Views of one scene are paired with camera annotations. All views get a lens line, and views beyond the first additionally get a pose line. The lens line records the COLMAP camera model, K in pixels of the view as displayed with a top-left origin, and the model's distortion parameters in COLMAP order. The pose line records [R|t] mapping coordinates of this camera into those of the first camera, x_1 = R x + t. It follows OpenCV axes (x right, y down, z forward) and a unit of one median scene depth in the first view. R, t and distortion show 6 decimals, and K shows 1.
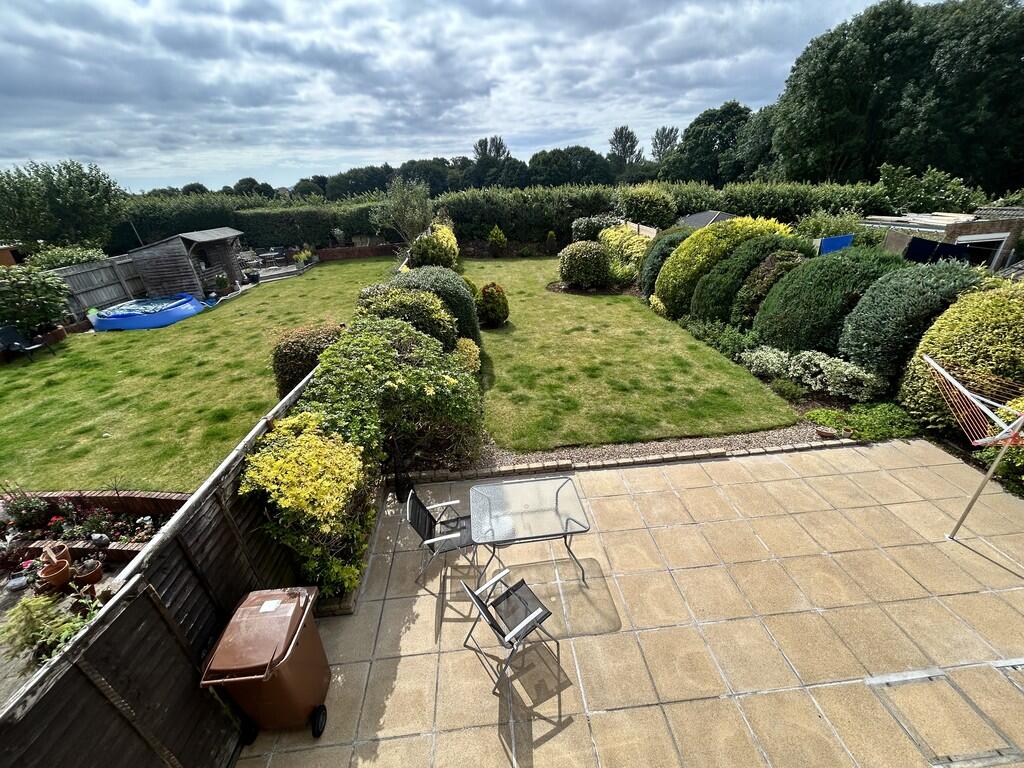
lens RADIAL K [[412.8, 0, 510.7], [0, 412.8, 382.7], [0, 0, 1]] dist [-0.000863, 0.000437]
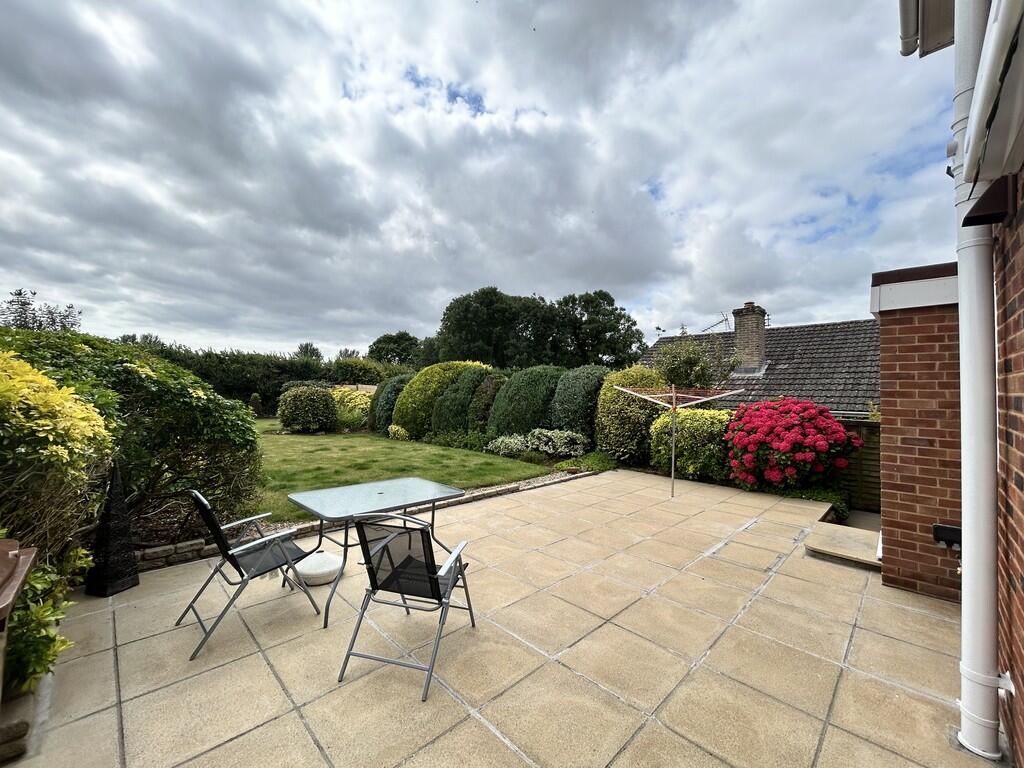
lens RADIAL K [[412.8, 0, 510.7], [0, 412.8, 382.7], [0, 0, 1]] dist [-0.000863, 0.000437]
pose [[0.759602, 0.086793, 0.644571, -0.148246], [0.231267, 0.890240, -0.392413, 0.239397], [-0.607882, 0.447146, 0.656156, 0.128380]]
